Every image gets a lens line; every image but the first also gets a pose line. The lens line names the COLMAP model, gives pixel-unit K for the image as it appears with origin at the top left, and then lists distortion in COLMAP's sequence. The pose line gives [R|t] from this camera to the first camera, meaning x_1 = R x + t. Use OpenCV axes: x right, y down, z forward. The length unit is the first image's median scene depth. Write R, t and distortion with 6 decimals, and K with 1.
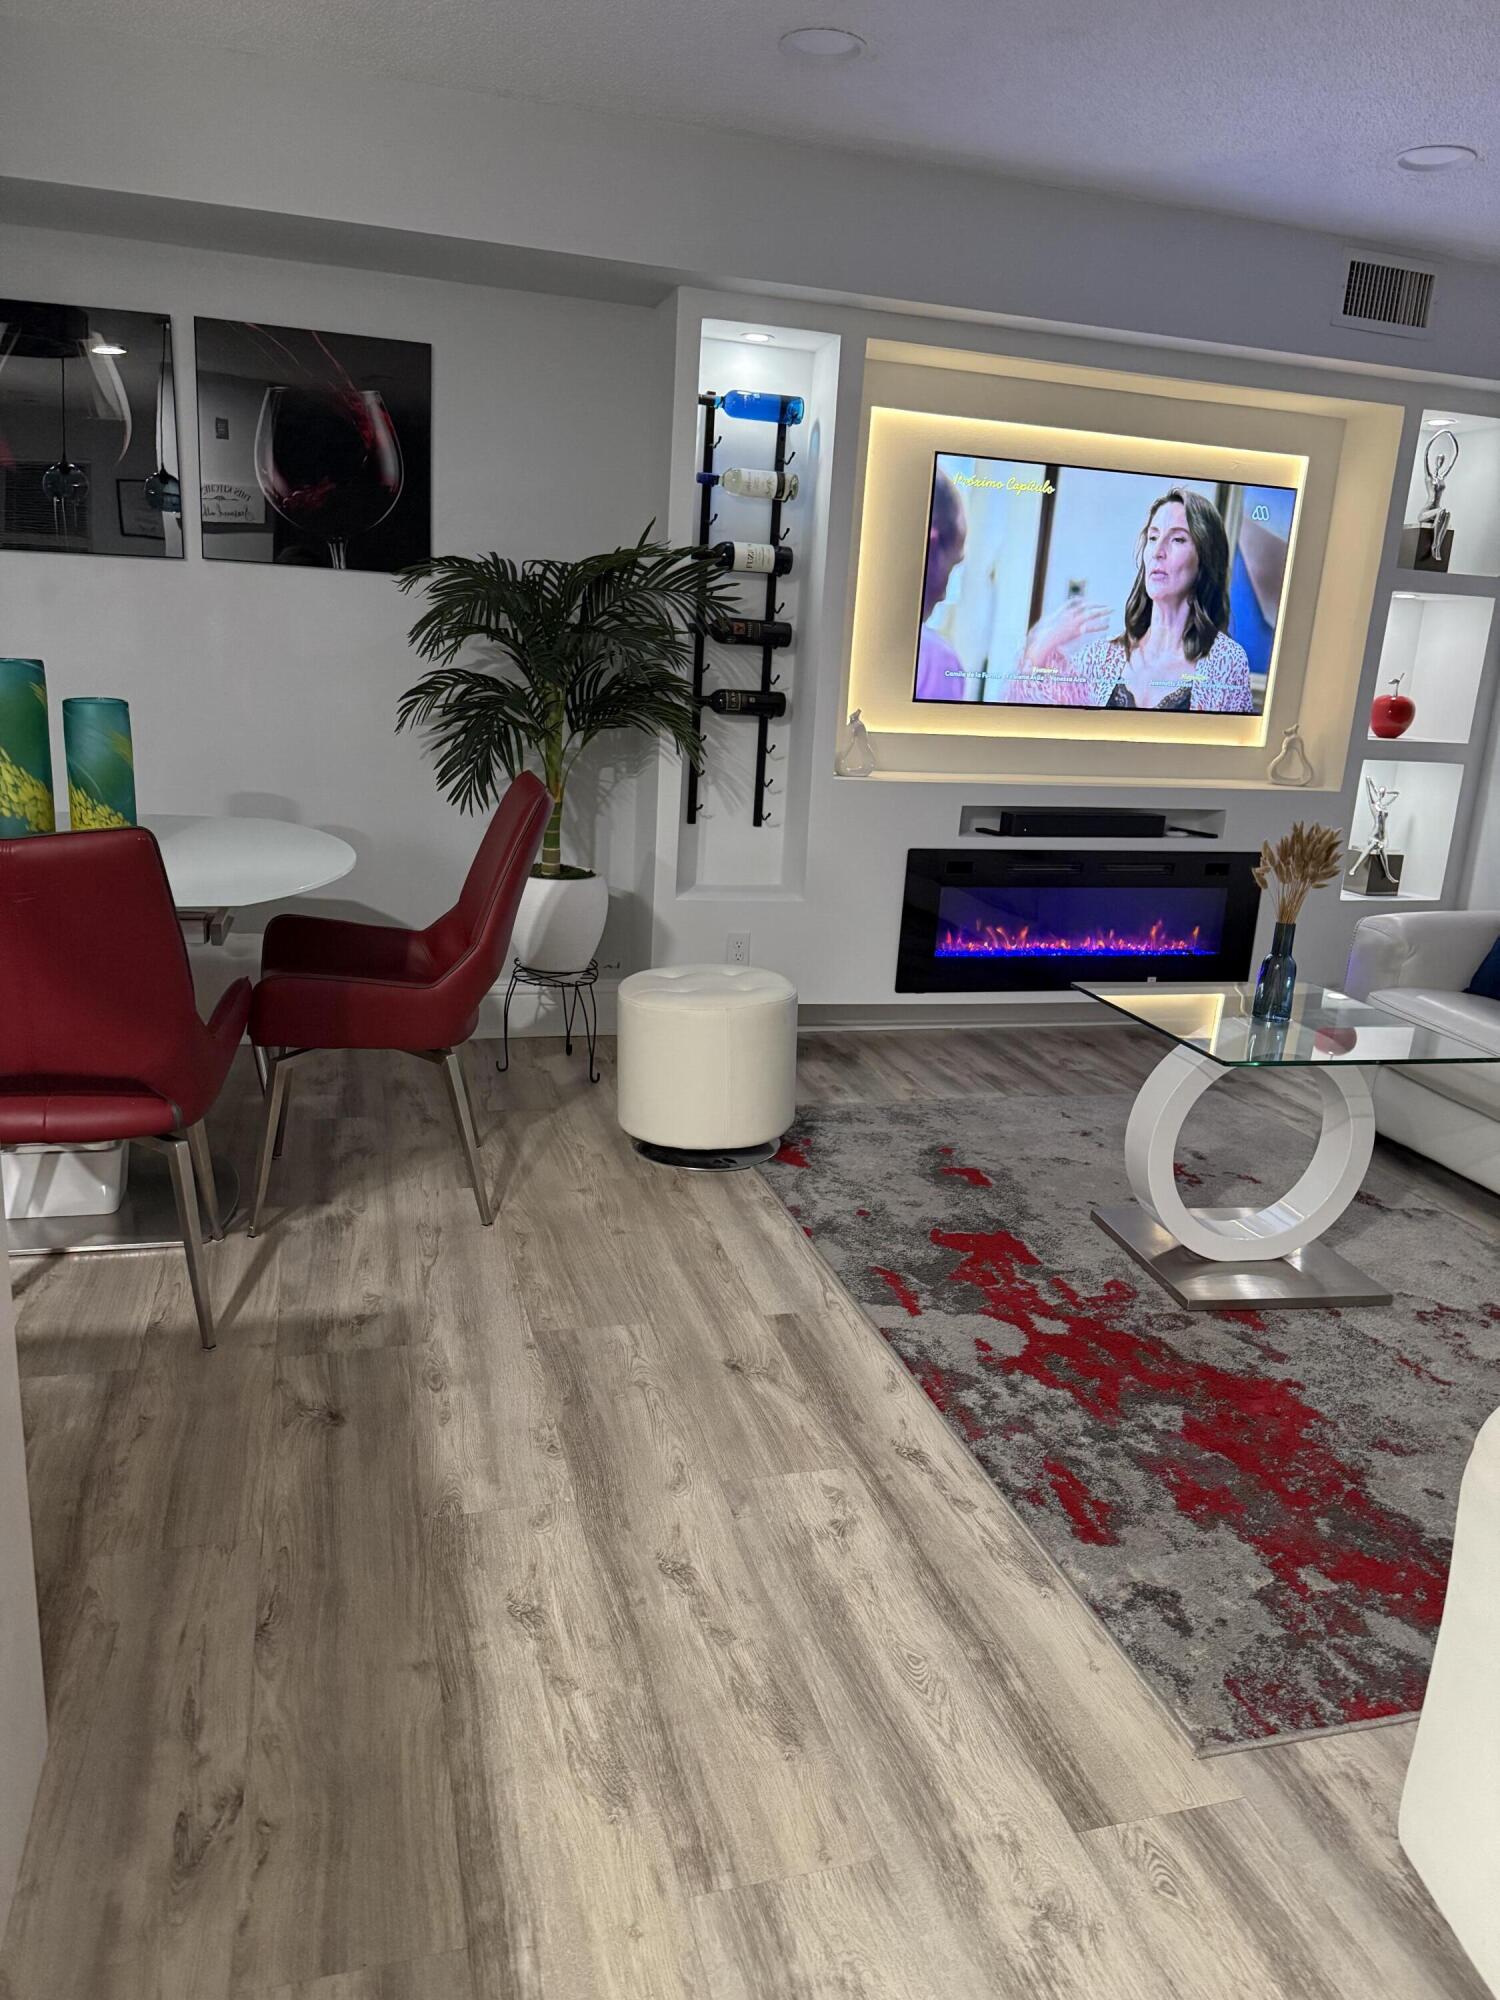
lens RADIAL K [[1356.5, 0, 594.0], [0, 1356.5, 1002.2], [0, 0, 1]] dist [0.077959, -0.099569]
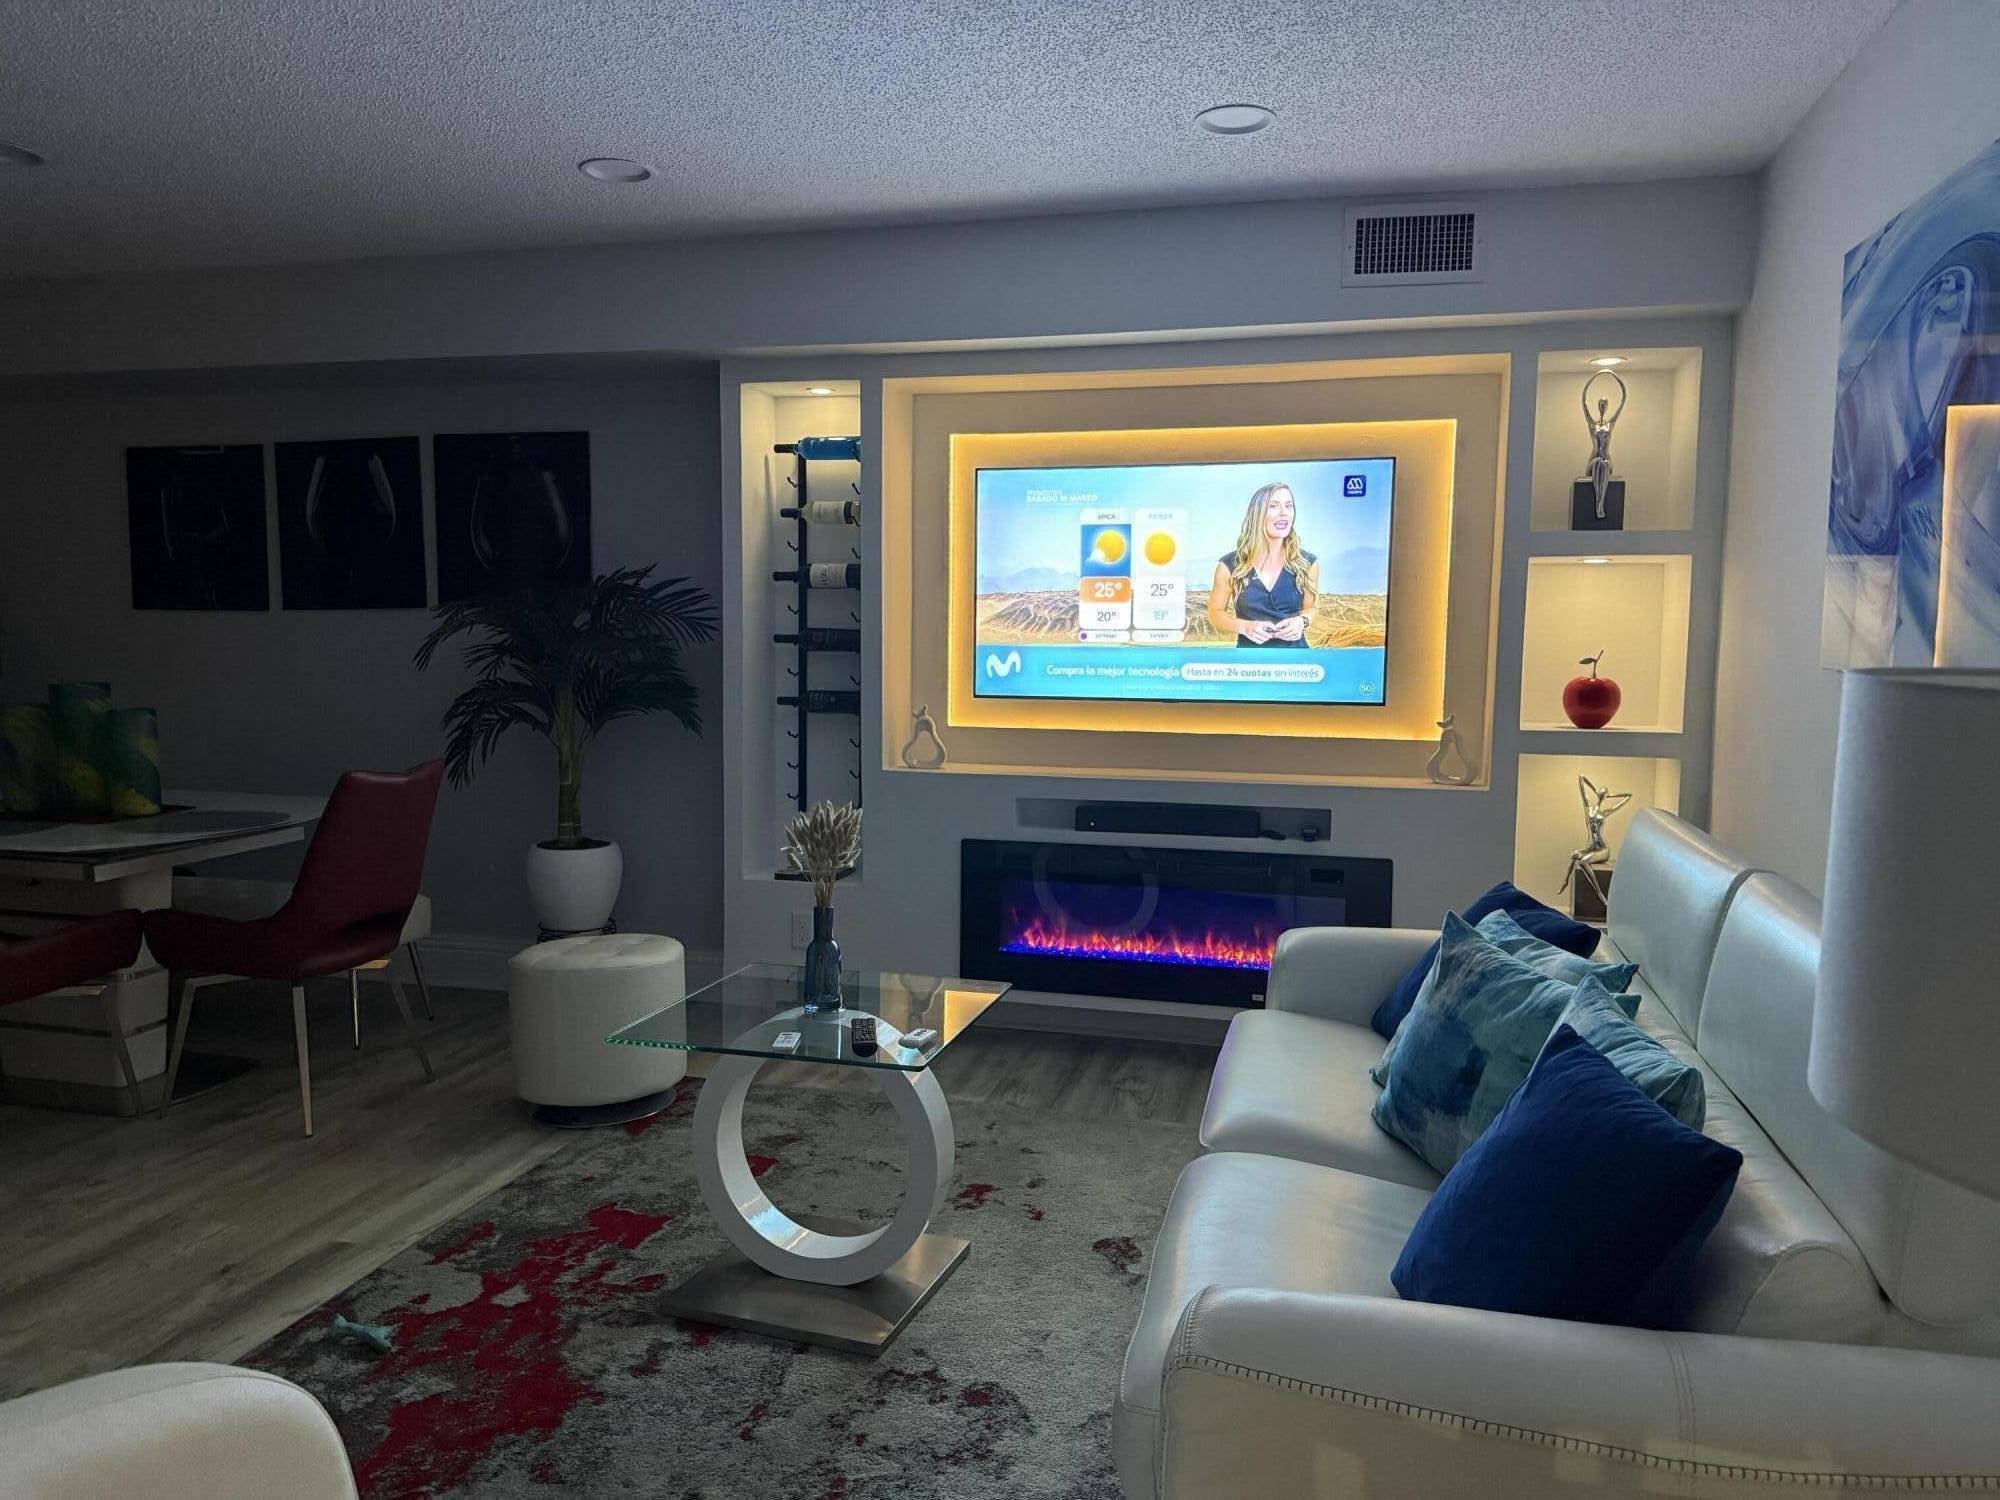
lens RADIAL K [[1356.5, 0, 1000.0], [0, 1356.5, 750.0], [0, 0, 1]] dist [0.077959, -0.099569]
pose [[0.869636, -0.006254, -0.493654, 0.946719], [-0.084315, 0.983348, -0.160991, -0.024471], [0.486440, 0.181626, 0.854627, 0.187575]]
